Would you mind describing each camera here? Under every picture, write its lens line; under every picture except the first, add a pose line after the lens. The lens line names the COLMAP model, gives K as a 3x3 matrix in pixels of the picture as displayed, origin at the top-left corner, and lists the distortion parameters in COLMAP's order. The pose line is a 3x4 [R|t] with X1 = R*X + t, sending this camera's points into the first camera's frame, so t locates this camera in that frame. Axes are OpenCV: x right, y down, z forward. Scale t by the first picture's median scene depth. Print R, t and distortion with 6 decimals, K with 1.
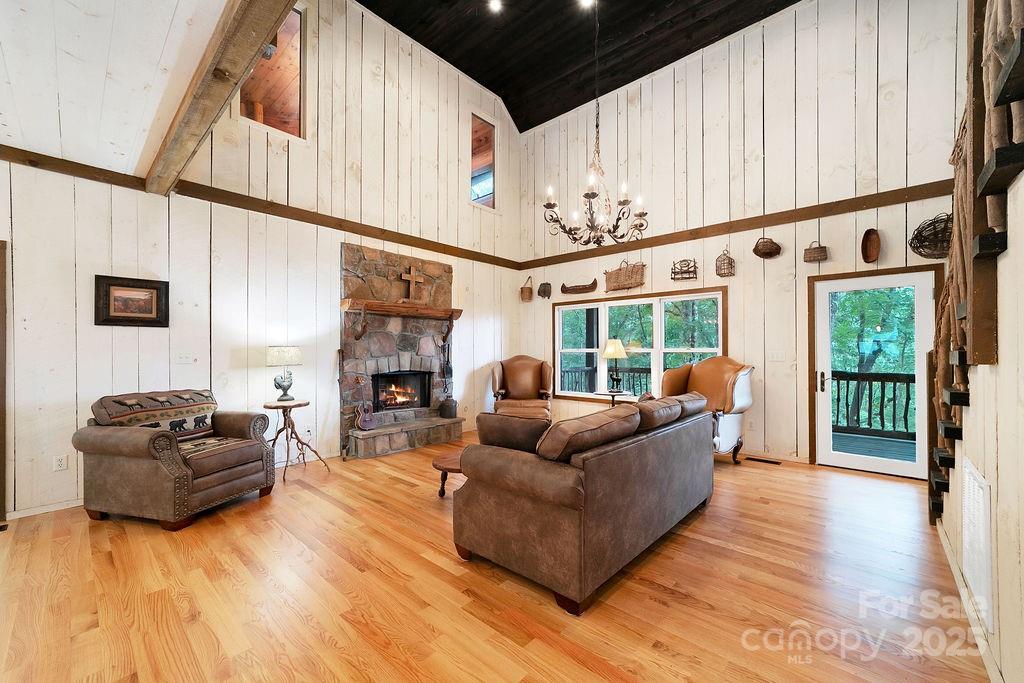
lens RADIAL K [[414.3, 0, 496.3], [0, 414.3, 353.8], [0, 0, 1]] dist [-0.012651, 0.006563]
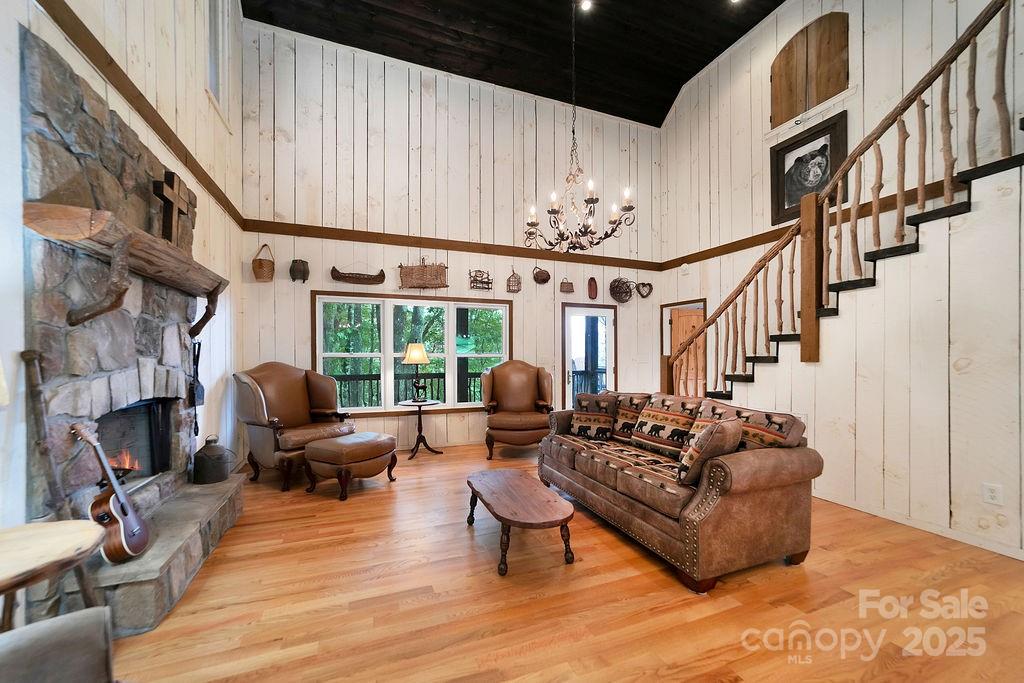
lens RADIAL K [[414.3, 0, 517.6], [0, 414.3, 361.3], [0, 0, 1]] dist [-0.012651, 0.006563]
pose [[0.404675, -0.011810, 0.914384, -0.488855], [0.005933, 0.999929, 0.010289, -0.003011], [-0.914441, 0.001261, 0.404717, 0.476528]]
